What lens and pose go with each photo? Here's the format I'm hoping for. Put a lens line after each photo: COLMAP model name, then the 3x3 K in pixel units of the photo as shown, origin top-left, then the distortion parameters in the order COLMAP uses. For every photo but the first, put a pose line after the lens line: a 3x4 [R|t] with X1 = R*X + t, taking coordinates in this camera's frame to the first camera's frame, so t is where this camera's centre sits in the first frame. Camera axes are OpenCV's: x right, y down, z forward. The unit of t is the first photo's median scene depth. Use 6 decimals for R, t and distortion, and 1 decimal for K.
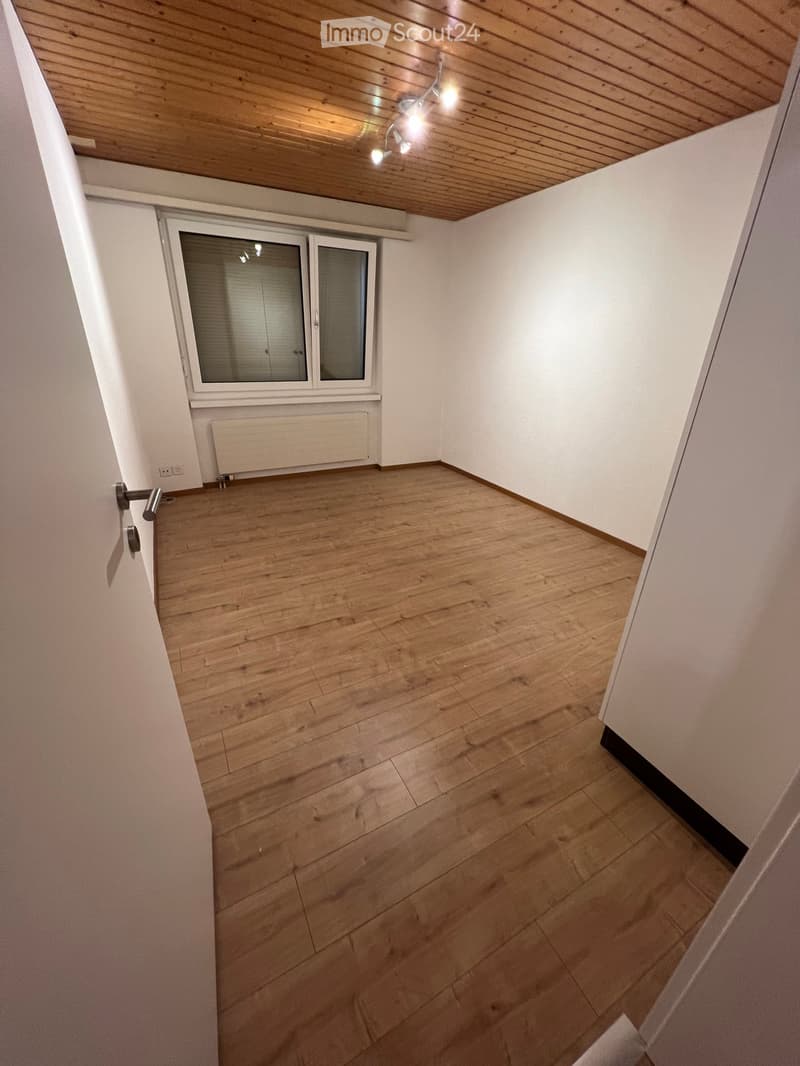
lens RADIAL K [[425.8, 0, 398.2], [0, 425.8, 540.8], [0, 0, 1]] dist [0.004002, -0.000226]
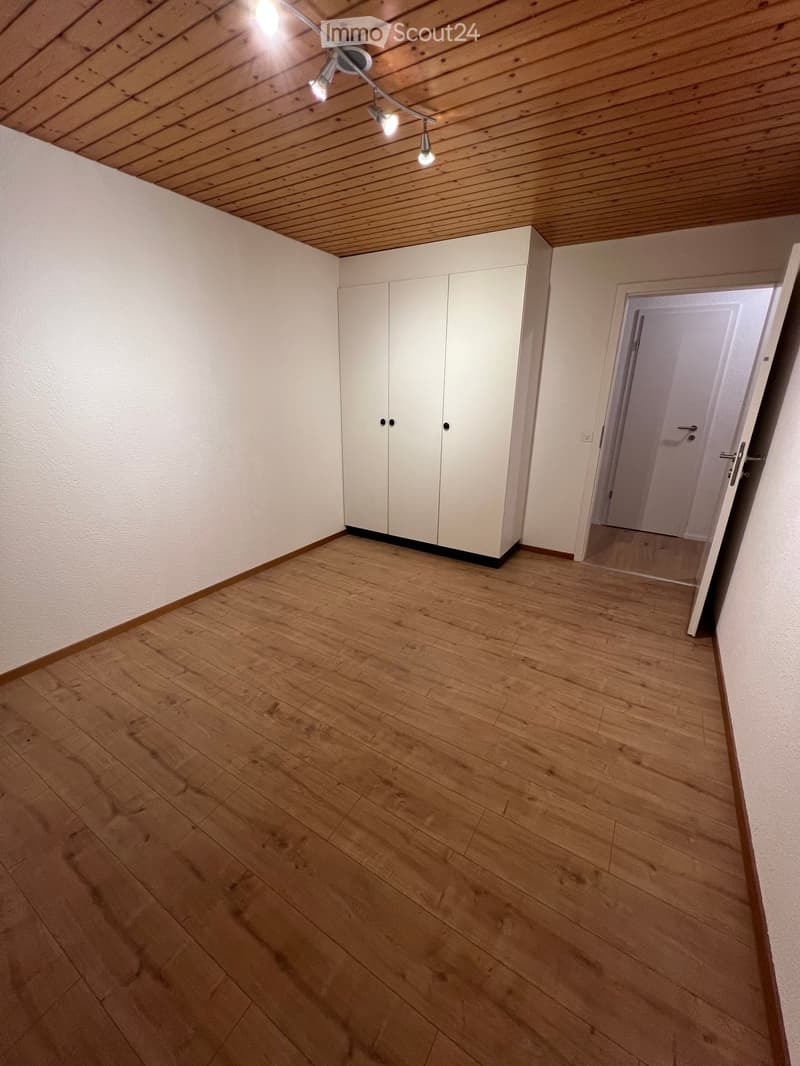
lens RADIAL K [[425.8, 0, 399.1], [0, 425.8, 541.7], [0, 0, 1]] dist [0.004002, -0.000226]
pose [[-0.511066, -0.326916, 0.794945, -0.558110], [0.343127, 0.770365, 0.537402, -0.572903], [-0.788083, 0.547415, -0.281534, 1.121021]]
